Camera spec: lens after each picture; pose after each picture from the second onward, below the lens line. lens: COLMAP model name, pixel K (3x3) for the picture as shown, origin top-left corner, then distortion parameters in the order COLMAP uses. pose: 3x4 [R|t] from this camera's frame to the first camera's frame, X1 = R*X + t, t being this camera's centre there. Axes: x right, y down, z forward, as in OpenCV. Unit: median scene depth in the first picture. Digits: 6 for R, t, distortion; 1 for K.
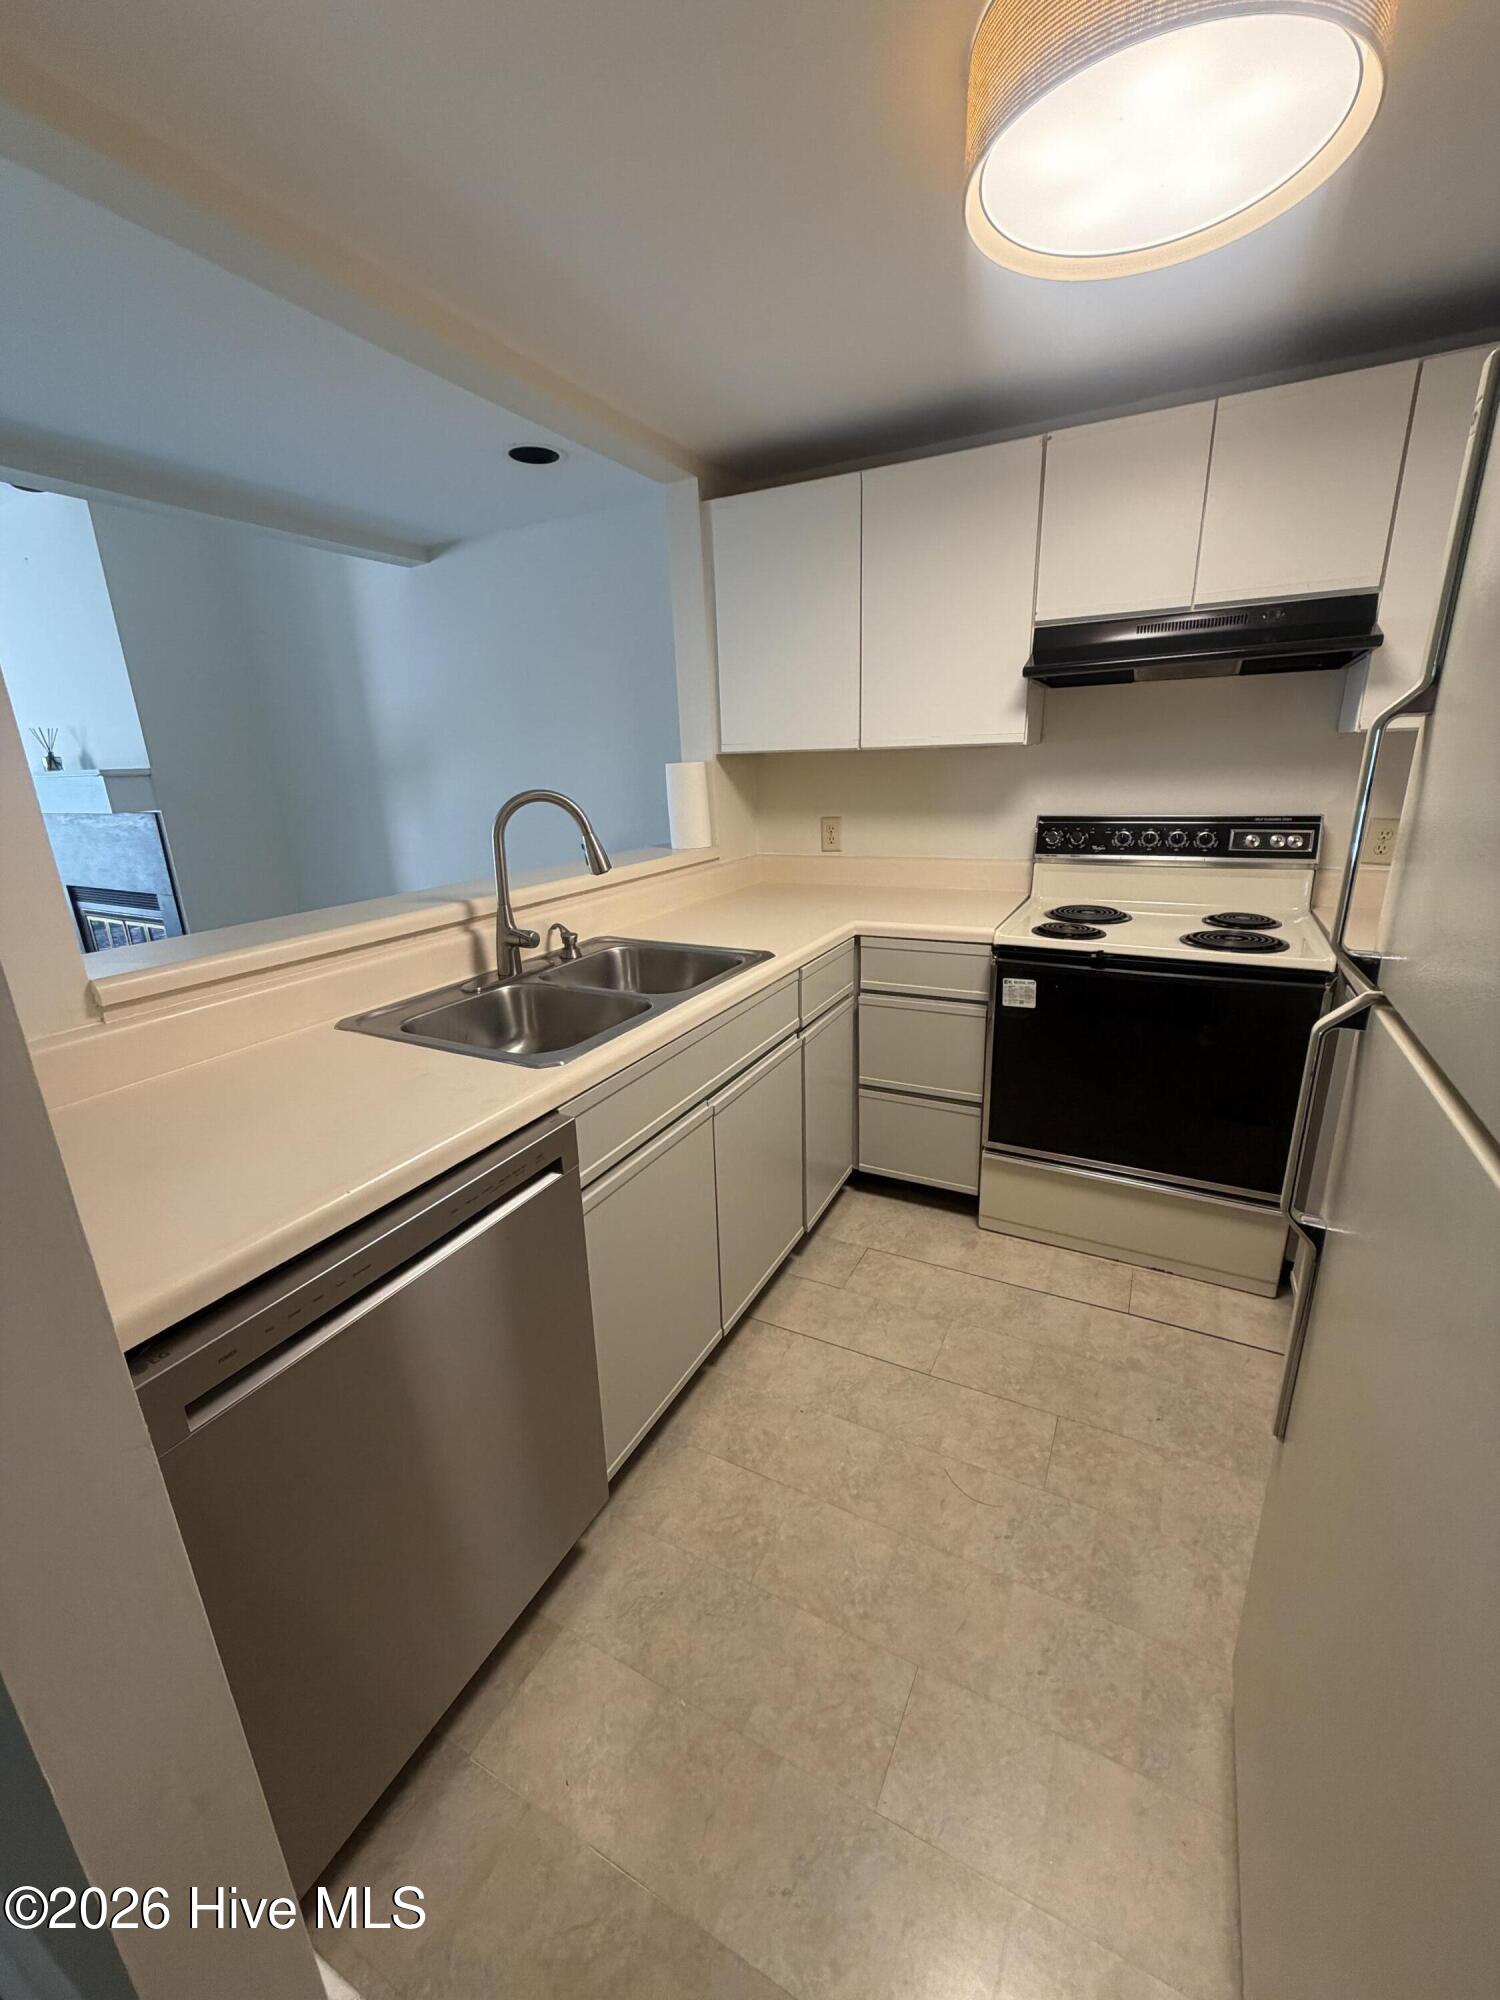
lens RADIAL K [[801.2, 0, 753.8], [0, 801.2, 995.9], [0, 0, 1]] dist [0.002145, 0.000732]
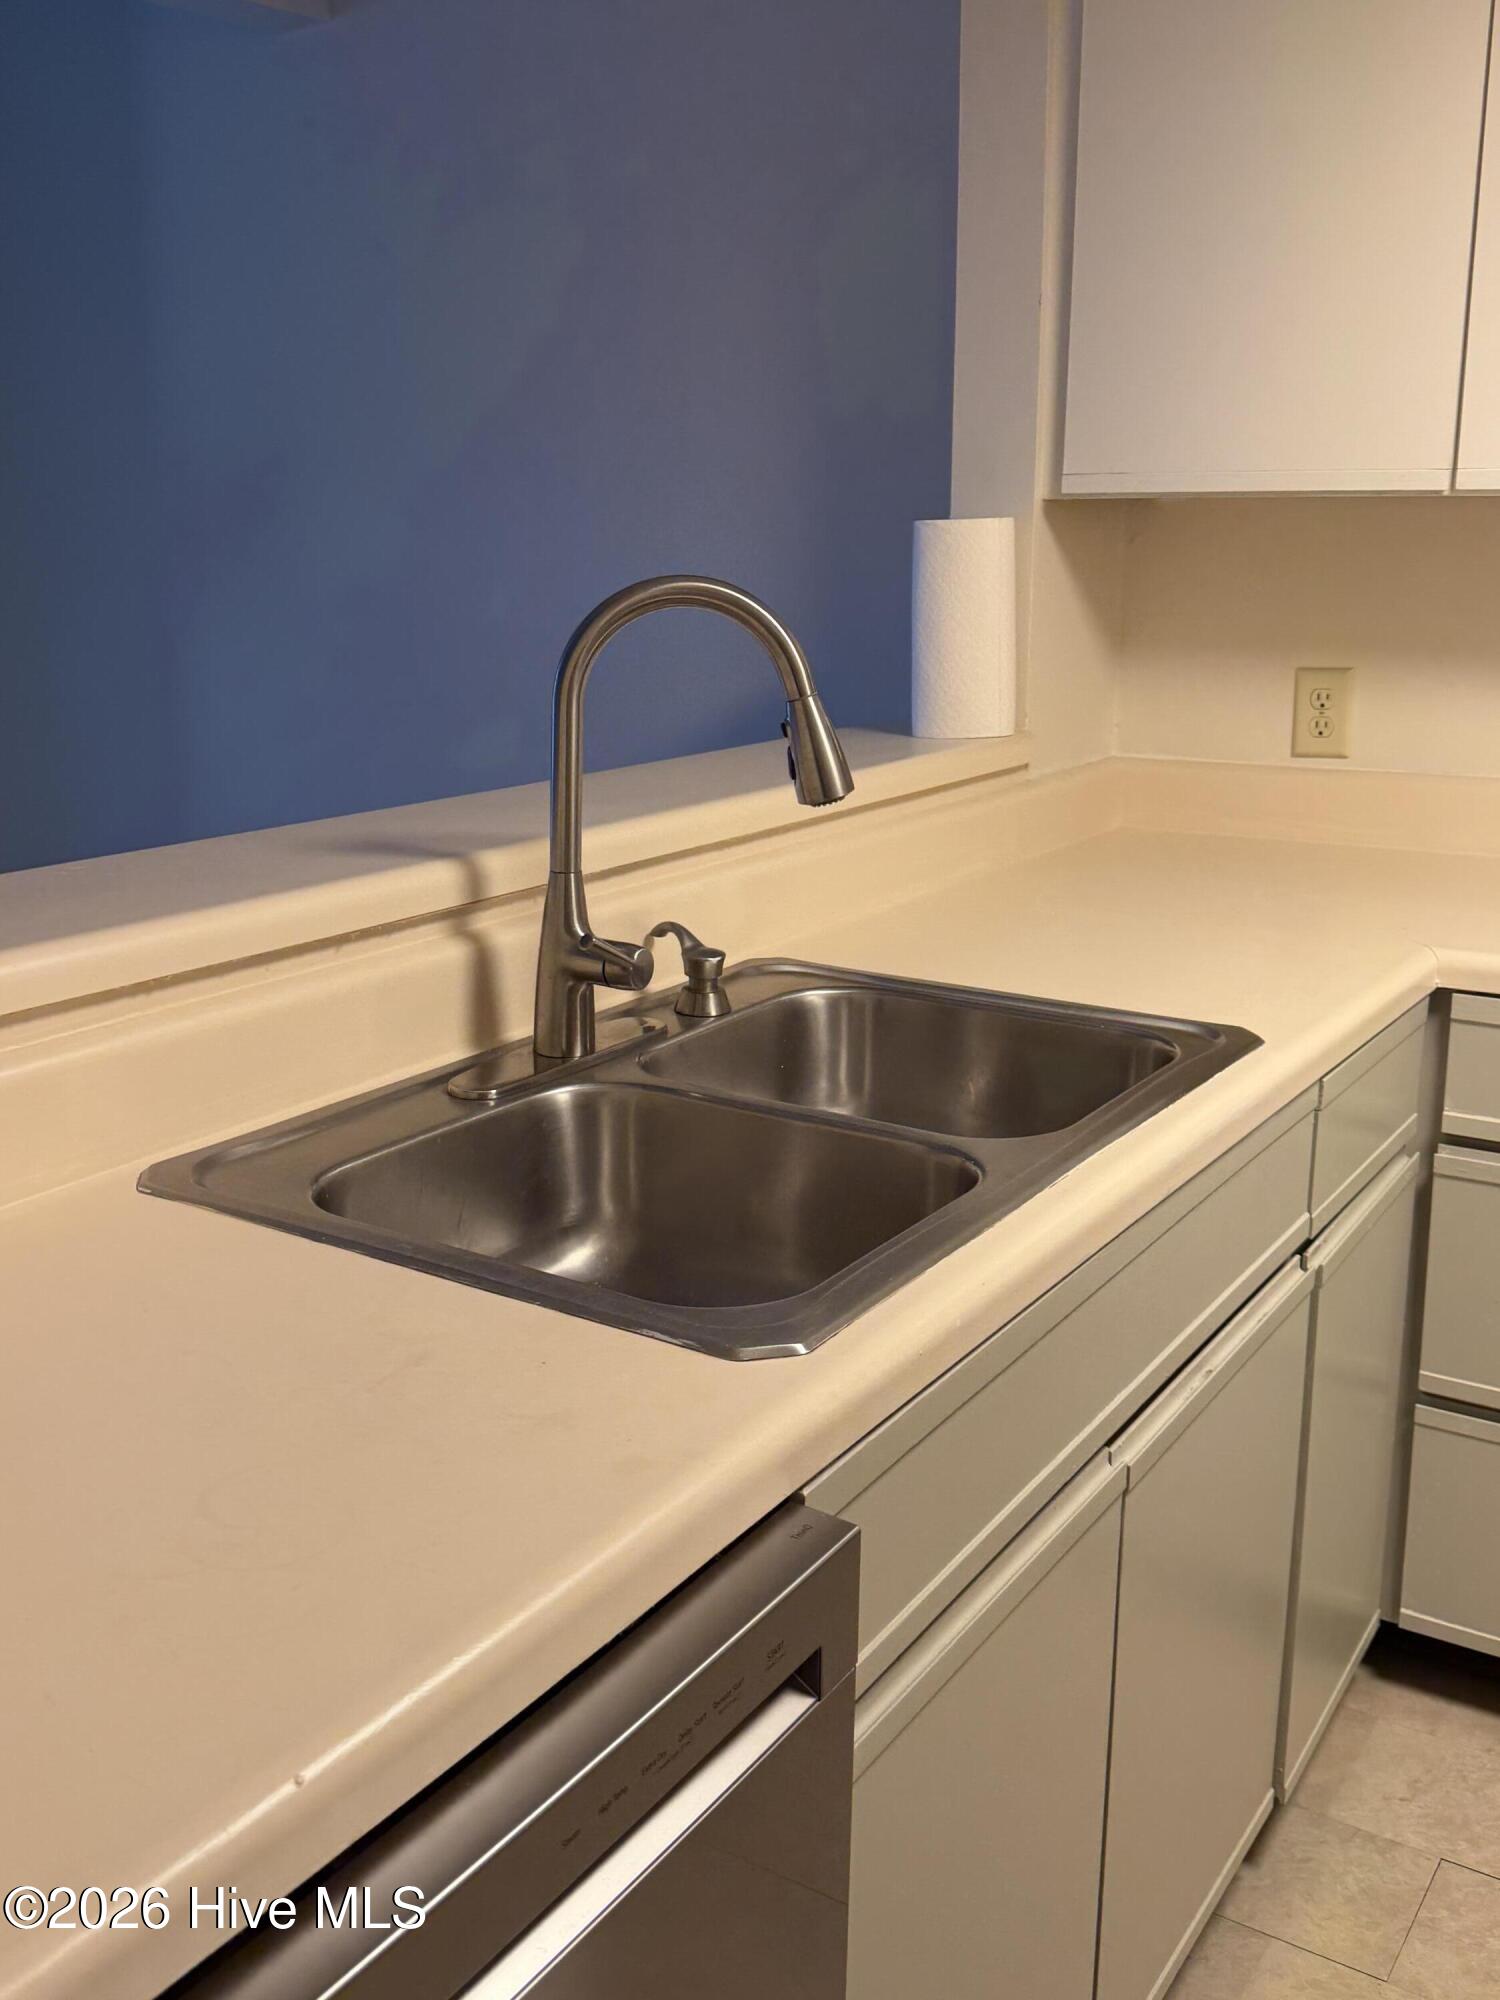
lens RADIAL K [[1881.9, 0, 746.7], [0, 1881.9, 969.4], [0, 0, 1]] dist [0.163754, -0.305944]
pose [[0.994245, 0.053817, -0.092633, -0.114032], [-0.058699, 0.996982, -0.050812, -0.021841], [0.089619, 0.055957, 0.994403, 0.096835]]
